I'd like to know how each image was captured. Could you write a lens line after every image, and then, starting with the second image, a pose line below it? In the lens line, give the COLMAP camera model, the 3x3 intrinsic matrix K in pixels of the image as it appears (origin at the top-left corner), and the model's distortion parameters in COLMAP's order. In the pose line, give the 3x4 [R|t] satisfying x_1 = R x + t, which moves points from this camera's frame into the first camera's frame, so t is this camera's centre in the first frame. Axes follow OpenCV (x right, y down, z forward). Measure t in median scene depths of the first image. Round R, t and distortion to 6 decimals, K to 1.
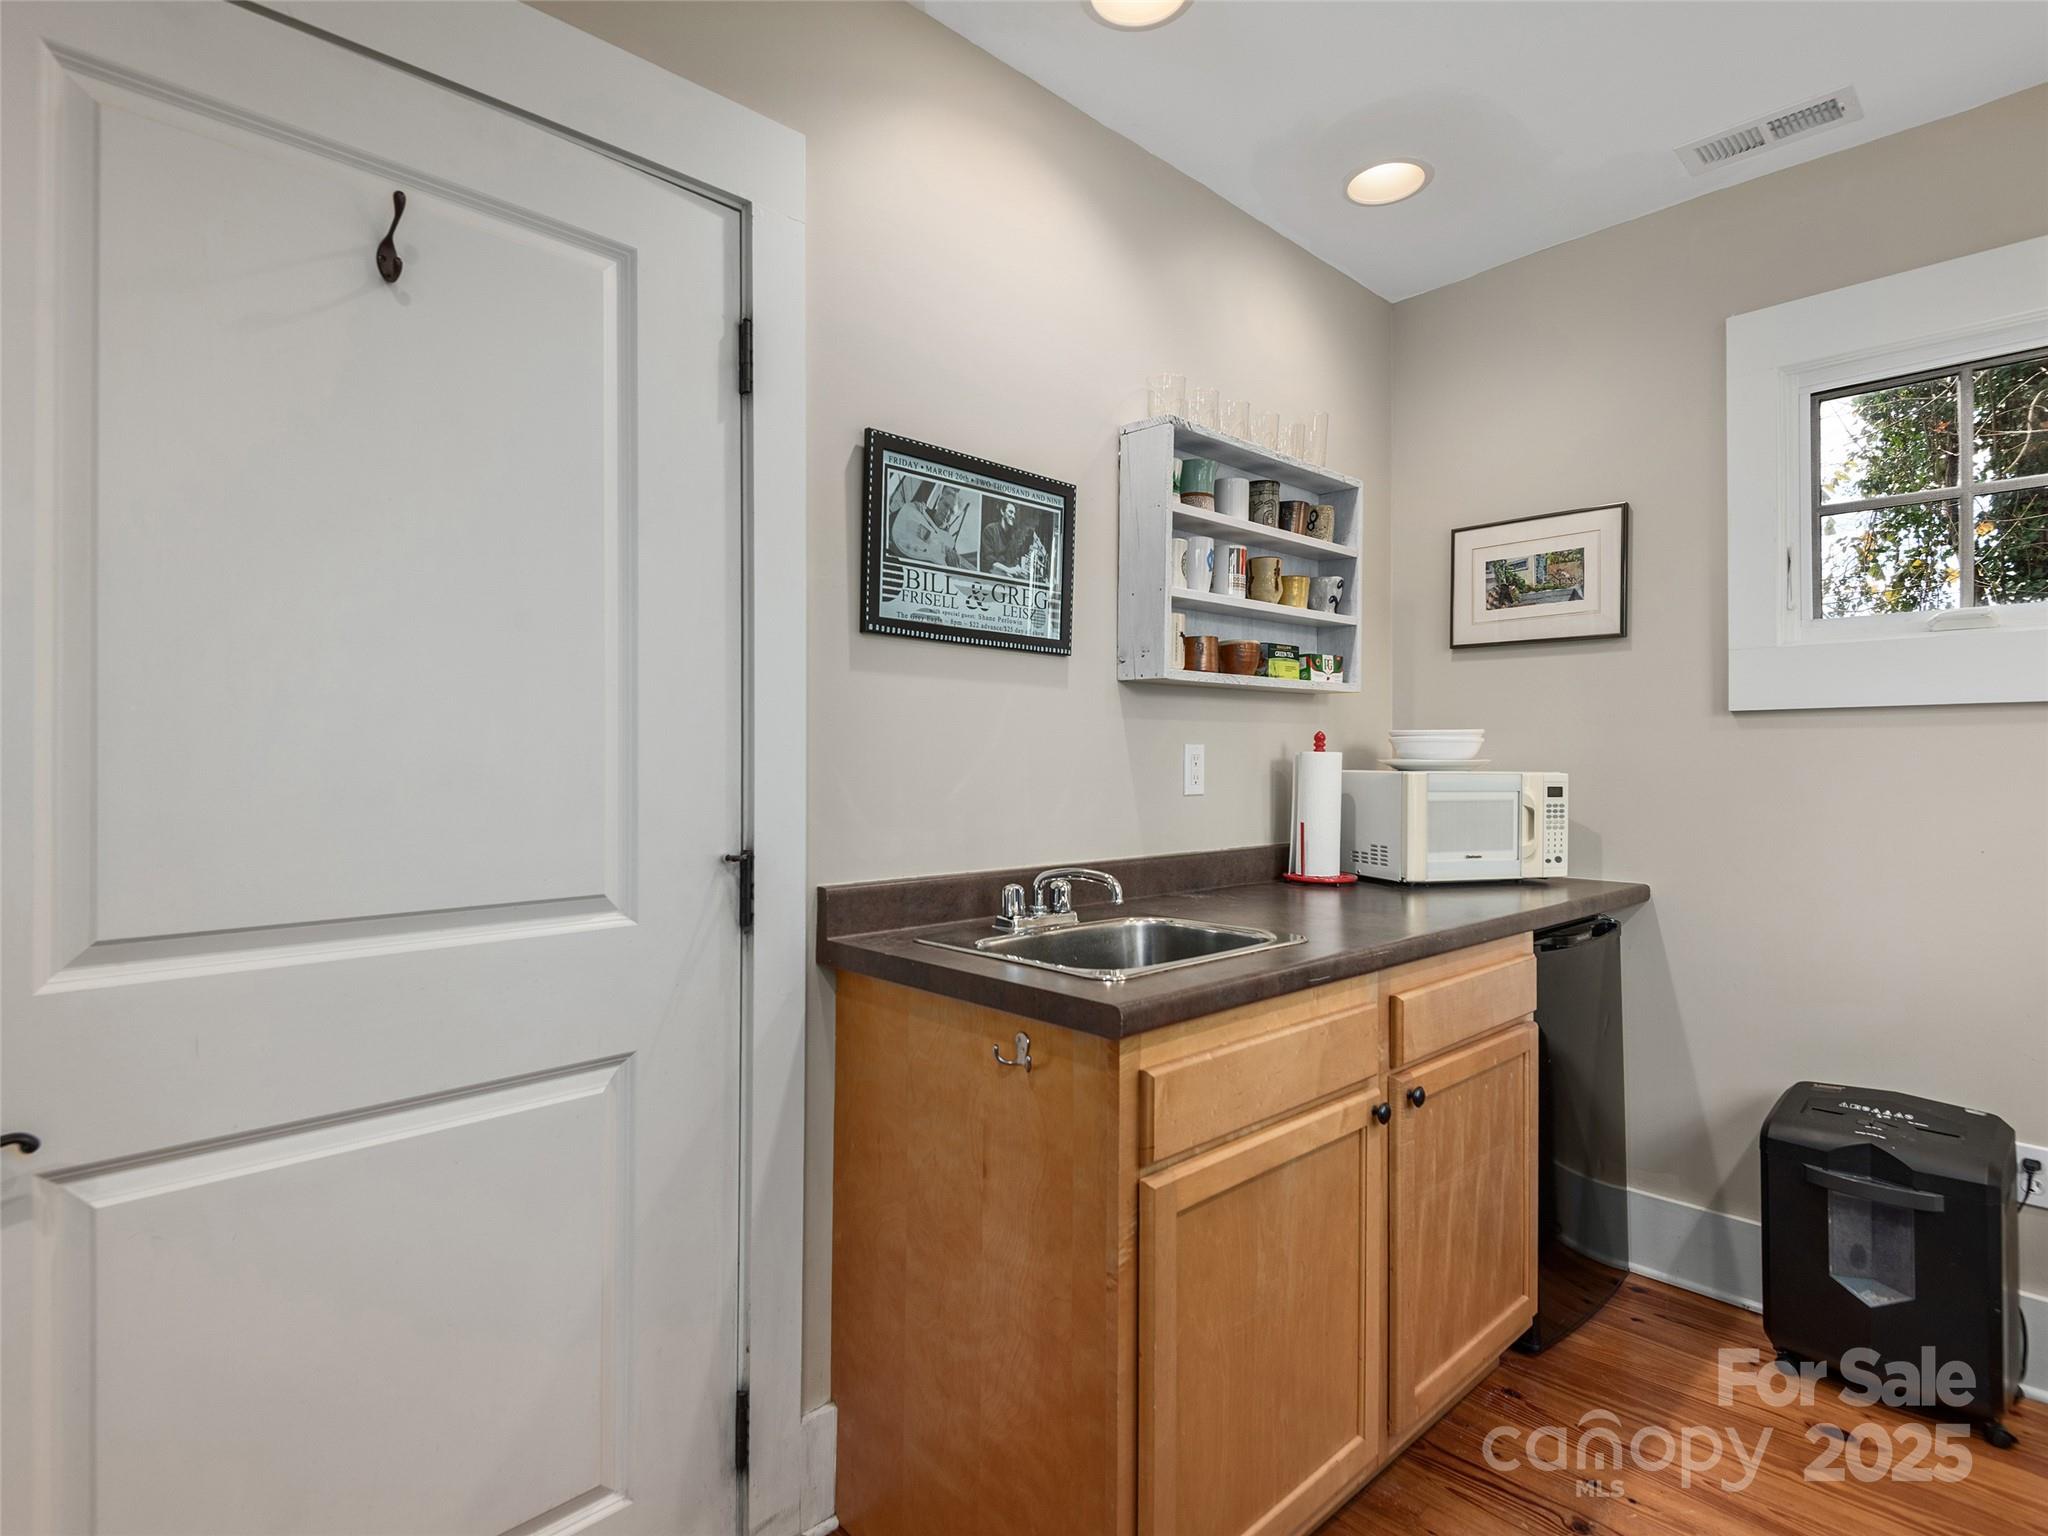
lens RADIAL K [[1059.8, 0, 1029.6], [0, 1059.8, 760.1], [0, 0, 1]] dist [0.002041, -0.003720]
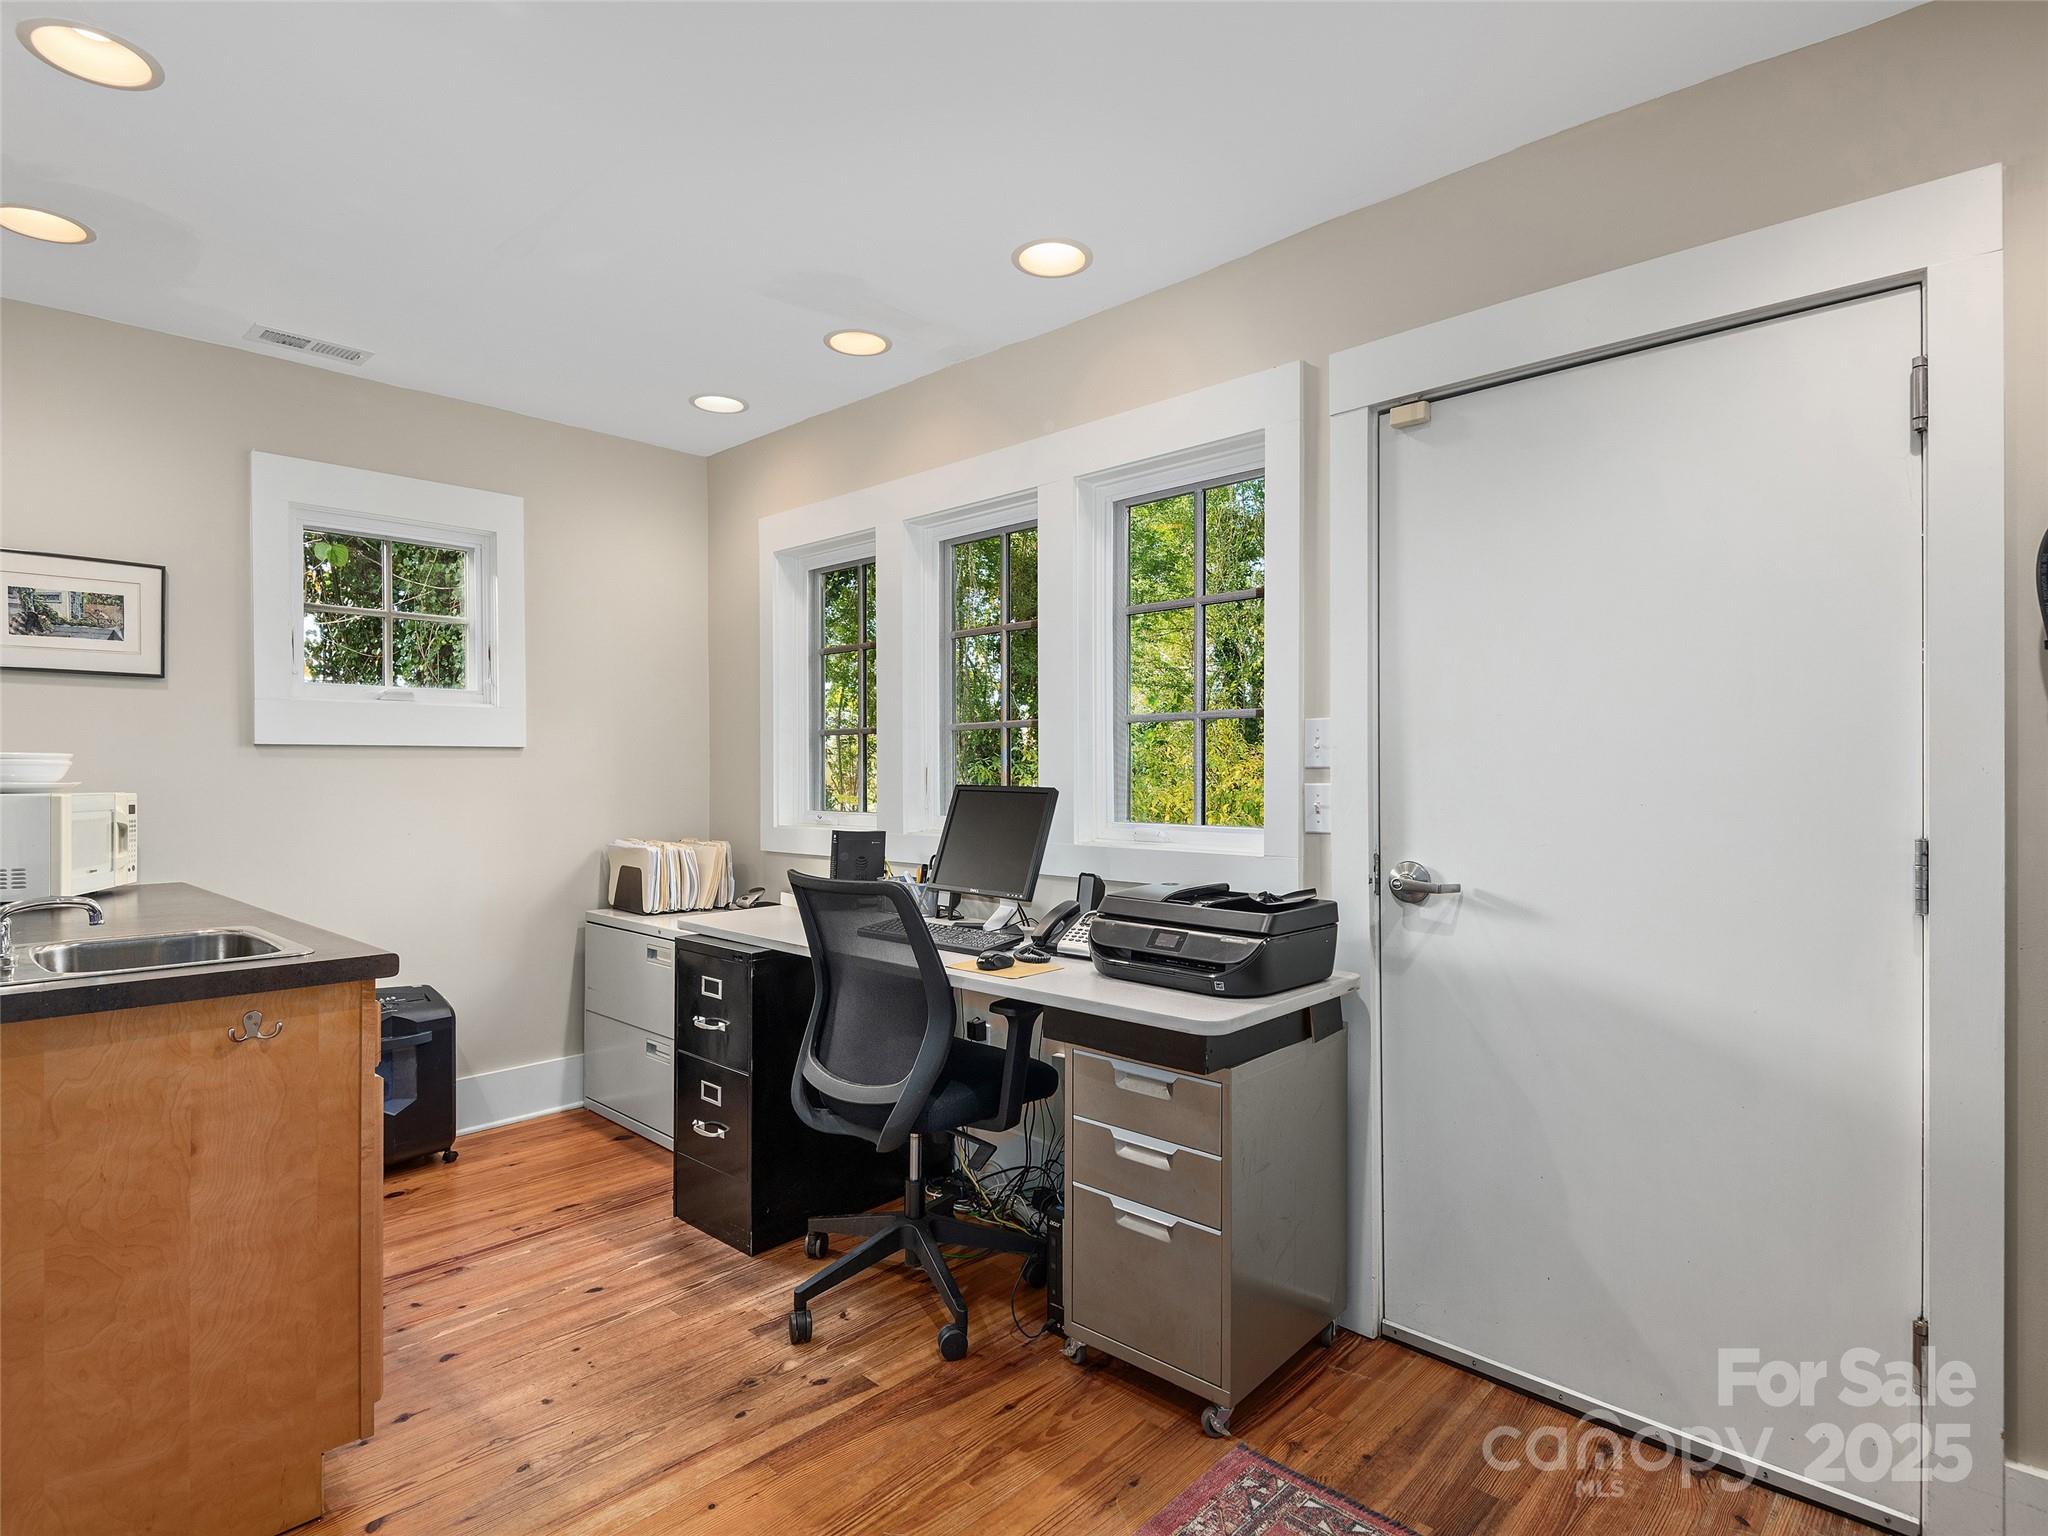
lens RADIAL K [[1059.8, 0, 1028.0], [0, 1059.8, 774.0], [0, 0, 1]] dist [0.002041, -0.003720]
pose [[-0.054850, -0.005141, 0.998481, -0.673120], [-0.002267, 0.999985, 0.005024, -0.015412], [-0.998492, -0.001988, -0.054861, 0.085562]]
